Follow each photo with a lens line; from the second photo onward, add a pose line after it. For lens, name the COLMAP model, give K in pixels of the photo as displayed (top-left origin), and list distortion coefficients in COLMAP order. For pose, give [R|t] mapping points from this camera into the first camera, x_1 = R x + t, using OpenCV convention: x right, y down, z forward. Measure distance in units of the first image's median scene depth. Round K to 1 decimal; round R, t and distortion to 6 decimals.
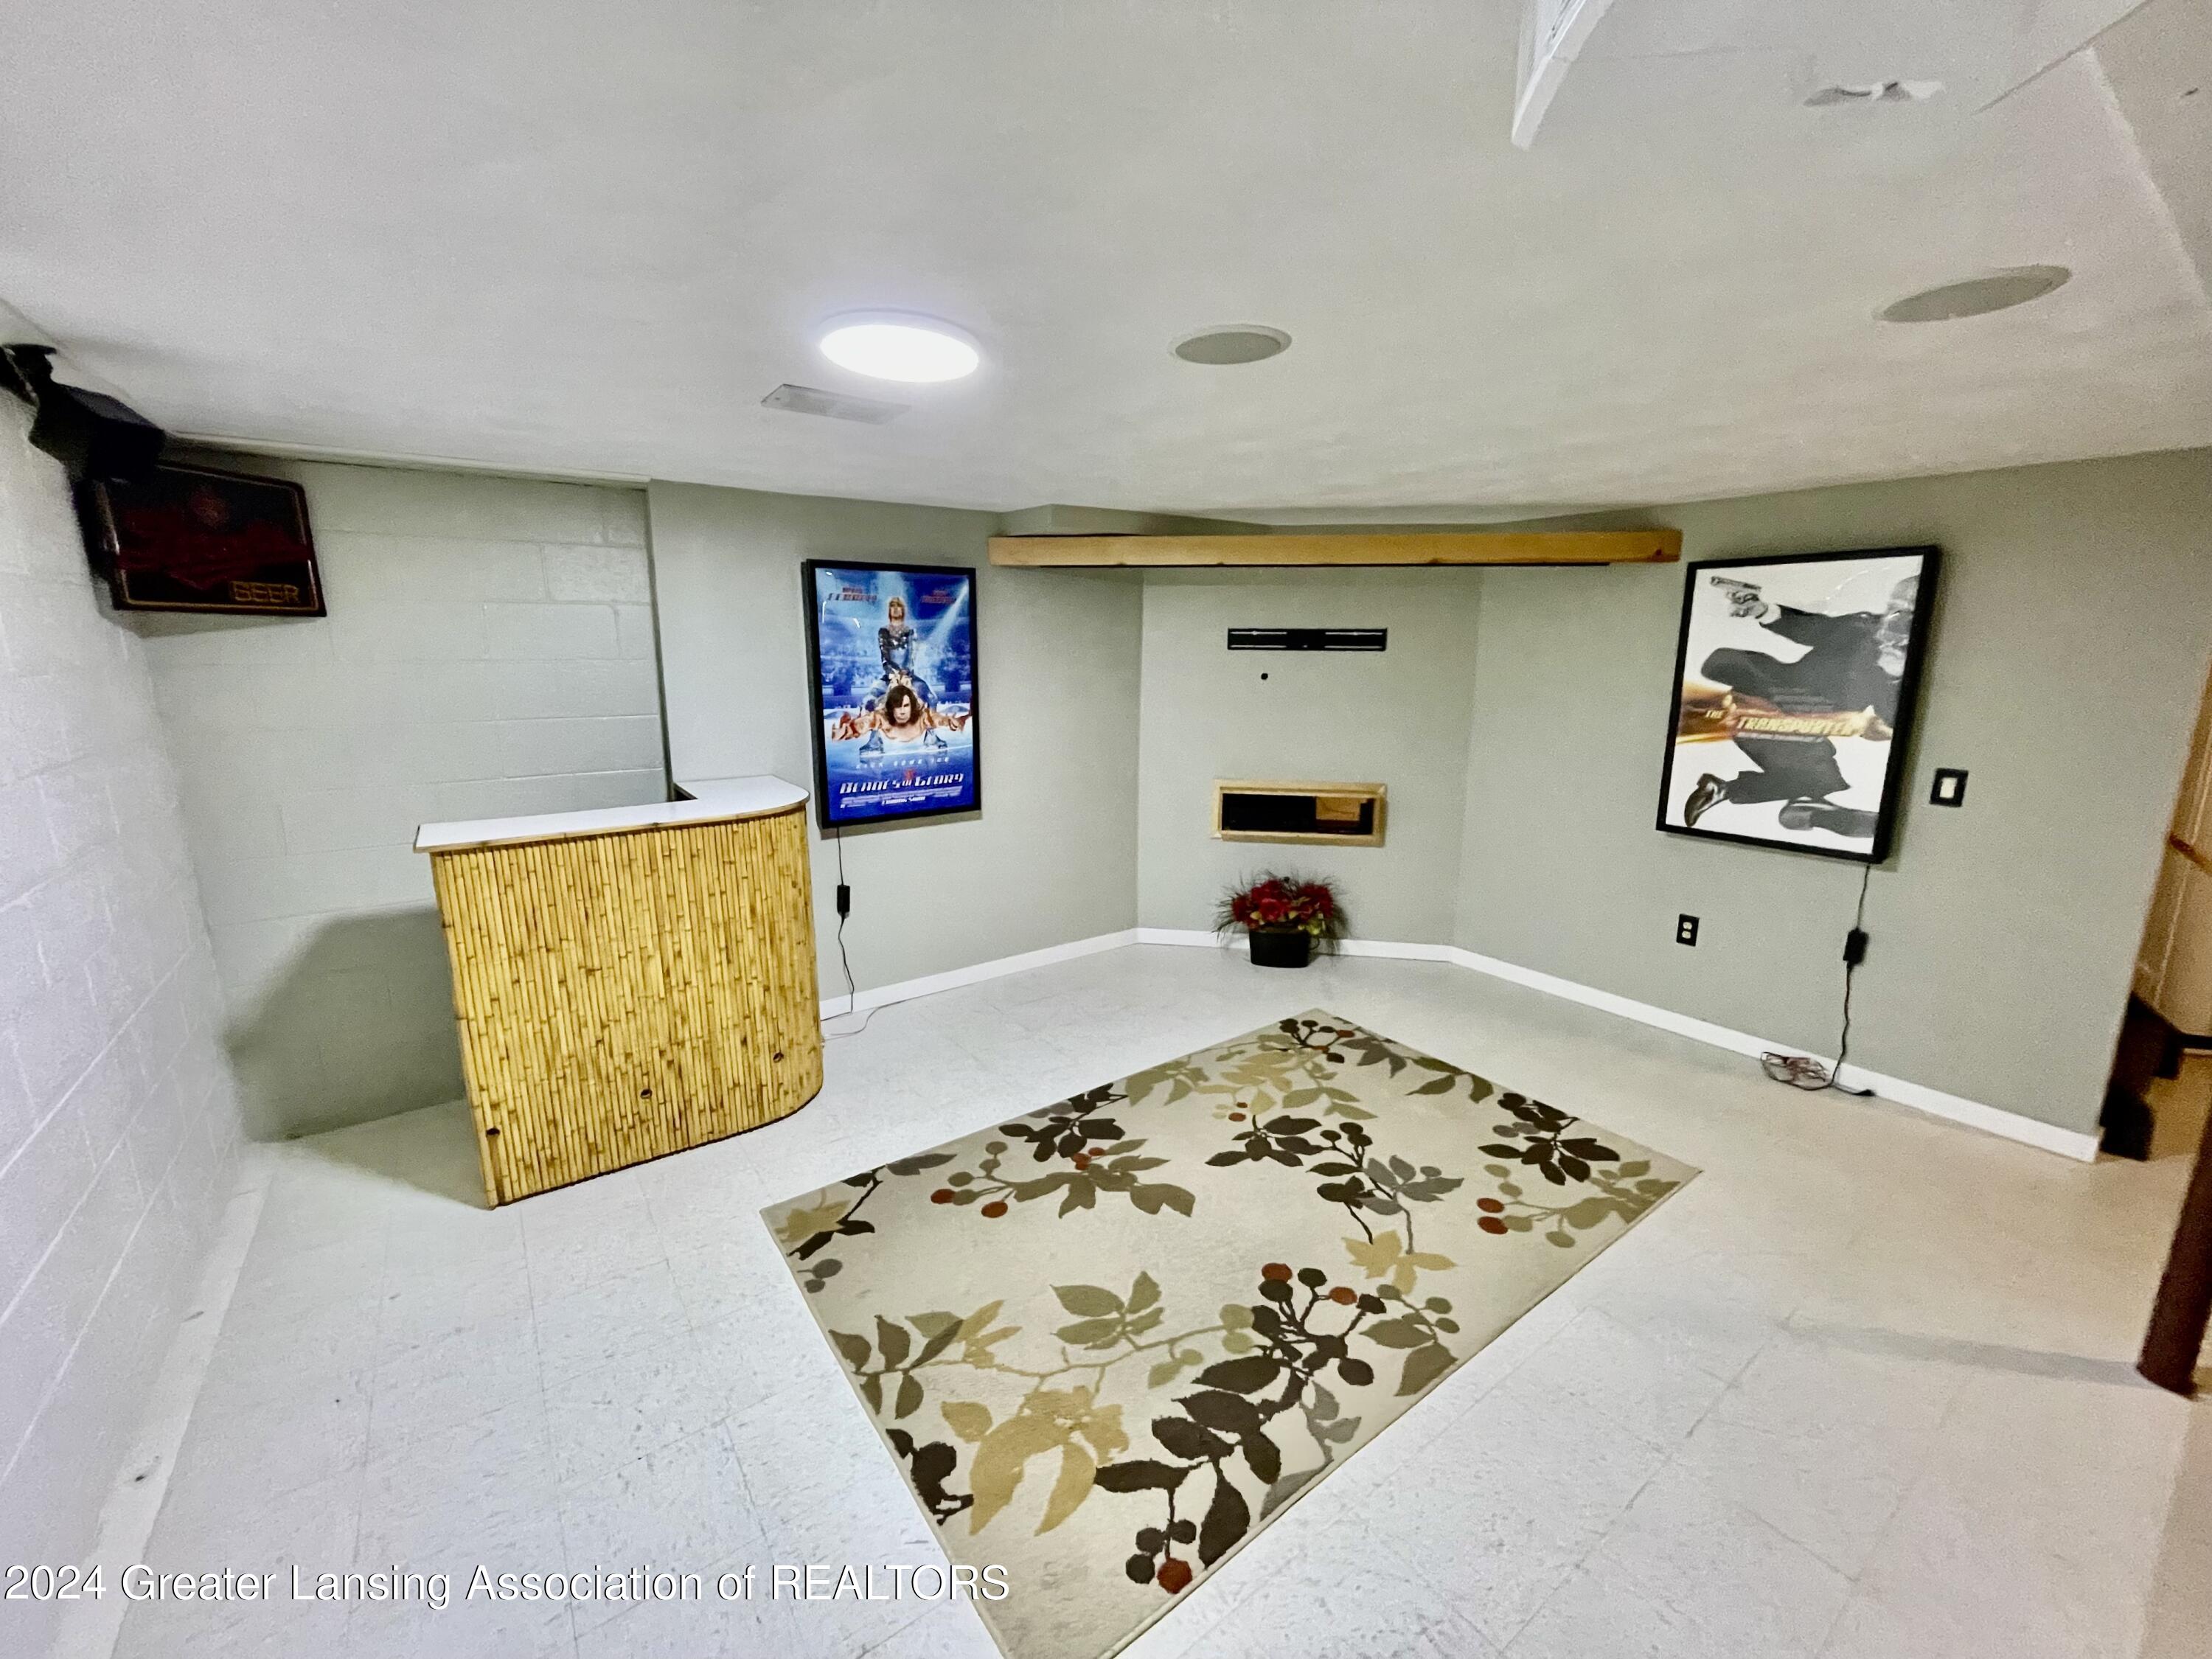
lens RADIAL K [[897.8, 0, 1112.3], [0, 897.8, 828.3], [0, 0, 1]] dist [-0.001890, -0.000501]
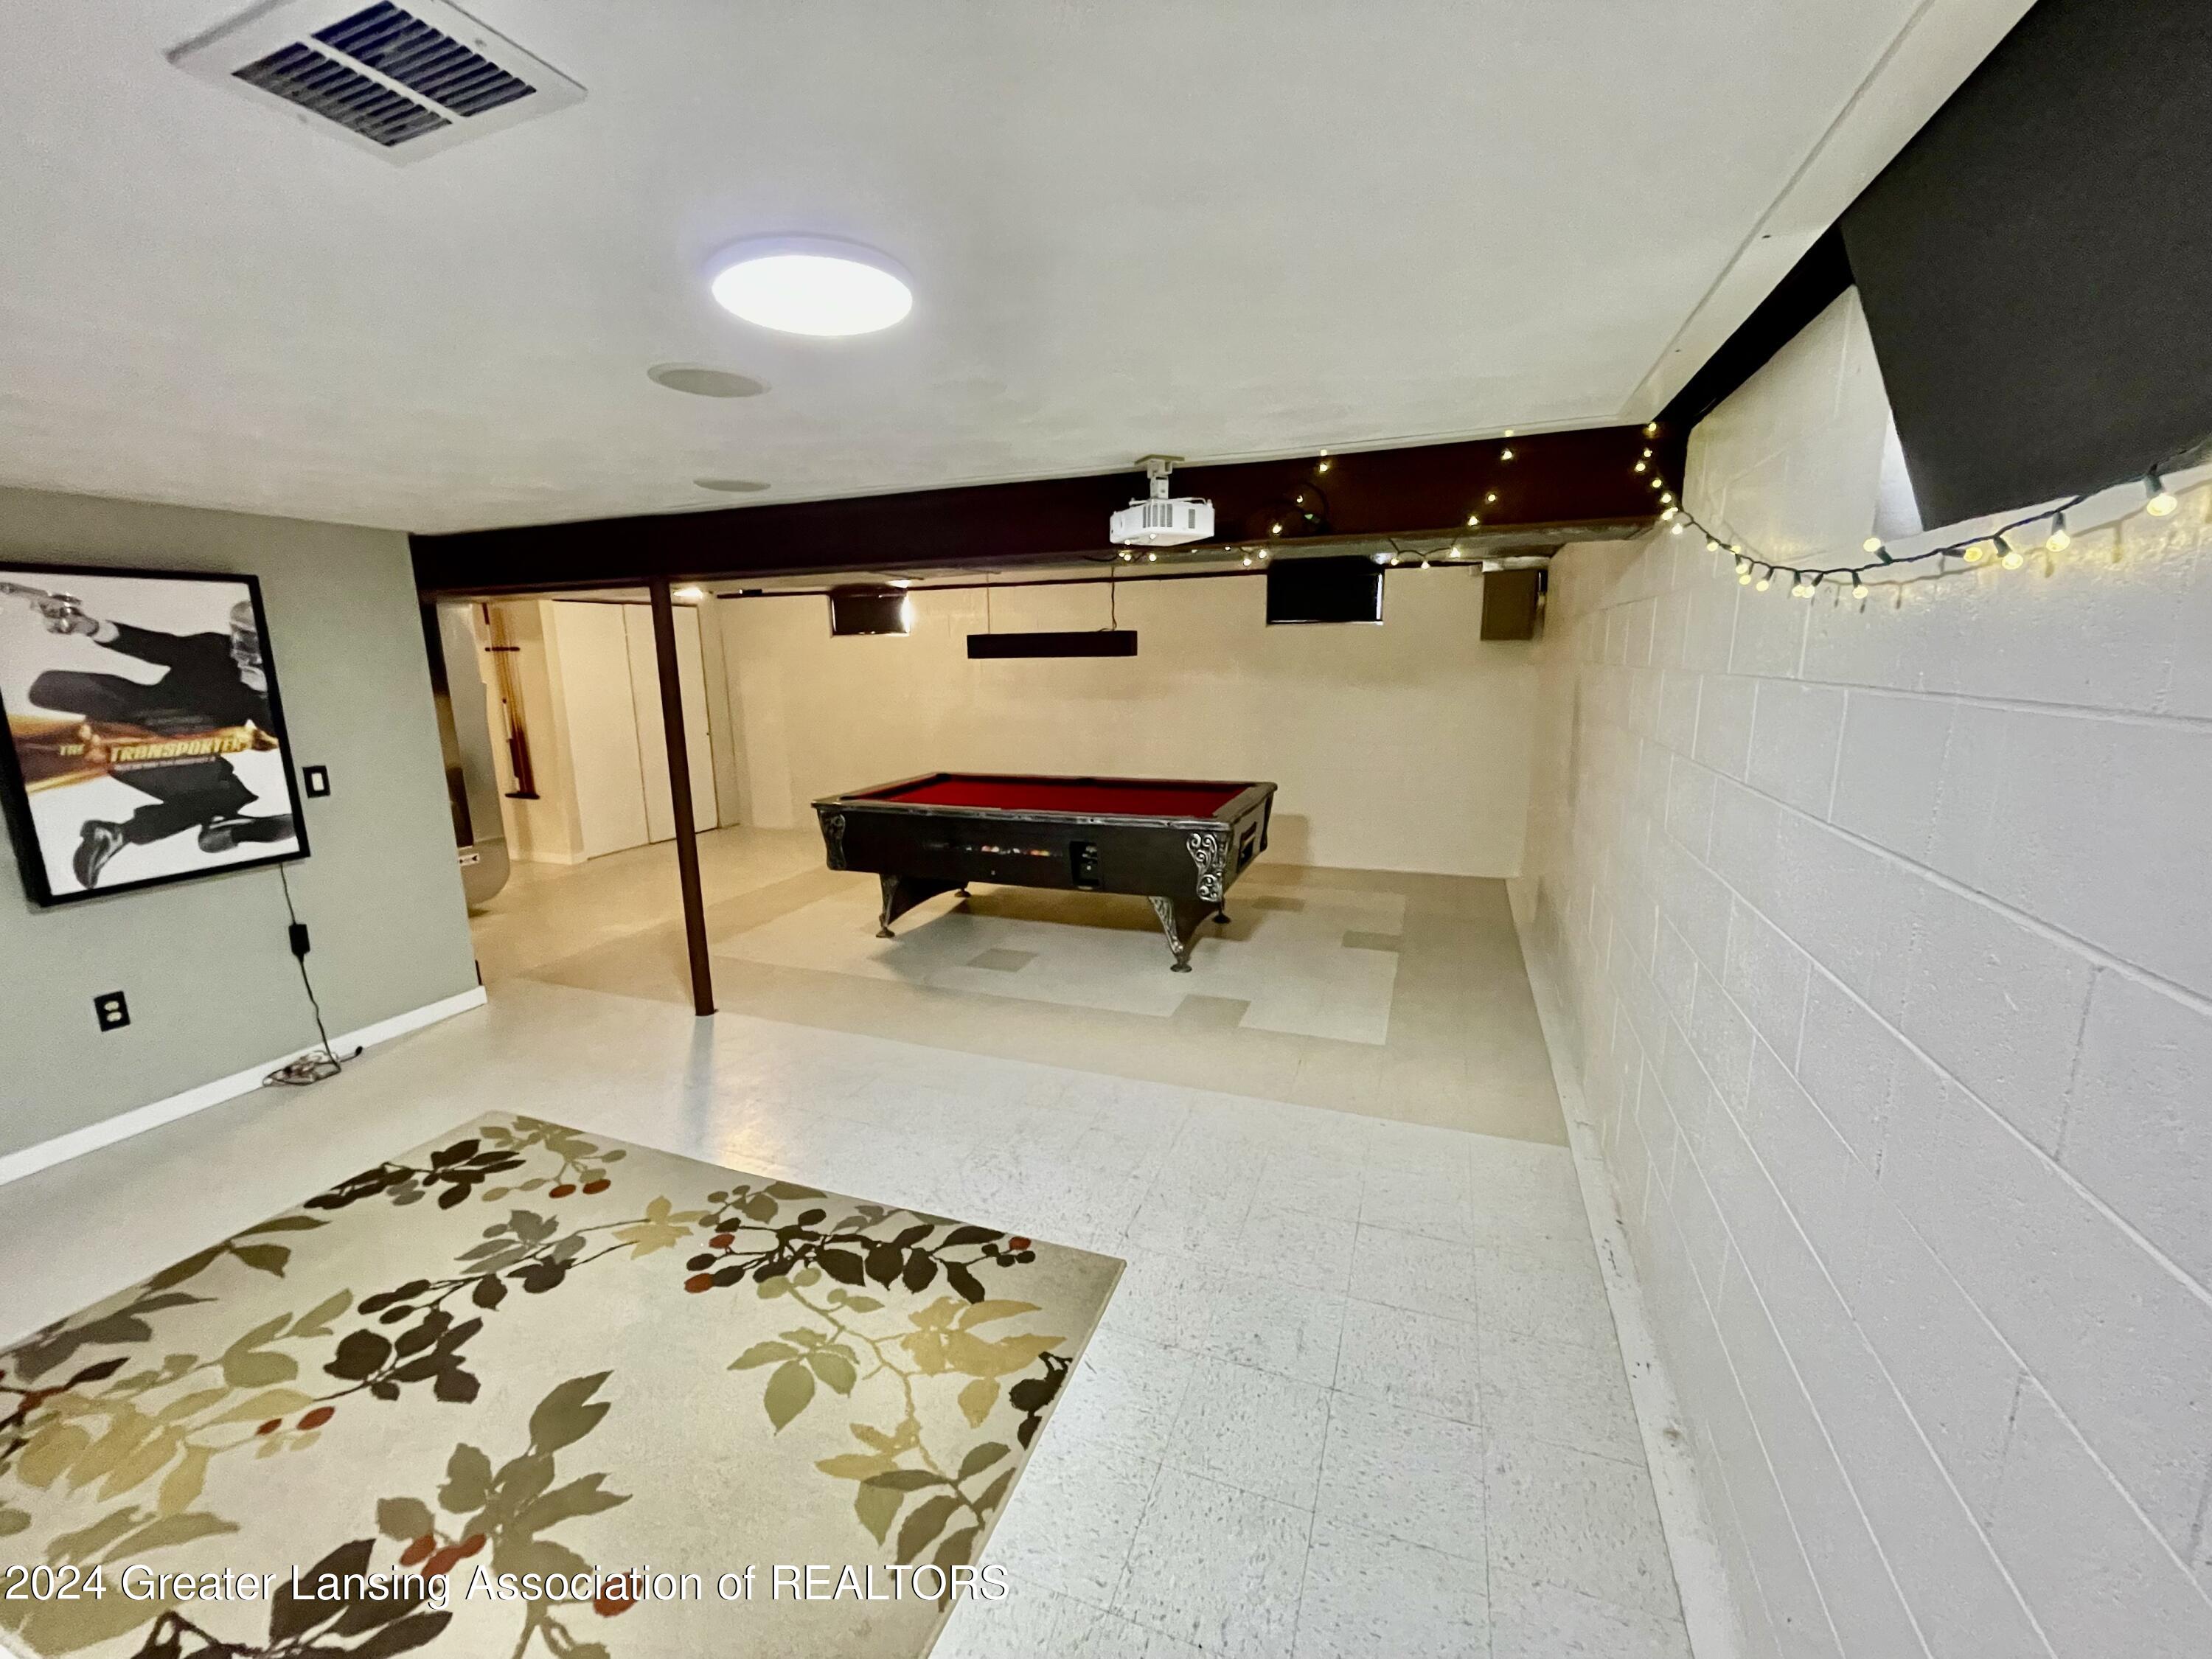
lens RADIAL K [[897.8, 0, 1096.6], [0, 897.8, 826.0], [0, 0, 1]] dist [-0.001890, -0.000501]
pose [[-0.545753, -0.155034, 0.823479, -0.632771], [0.183037, 0.936948, 0.297702, -0.157408], [-0.817711, 0.313199, -0.482965, 0.758431]]
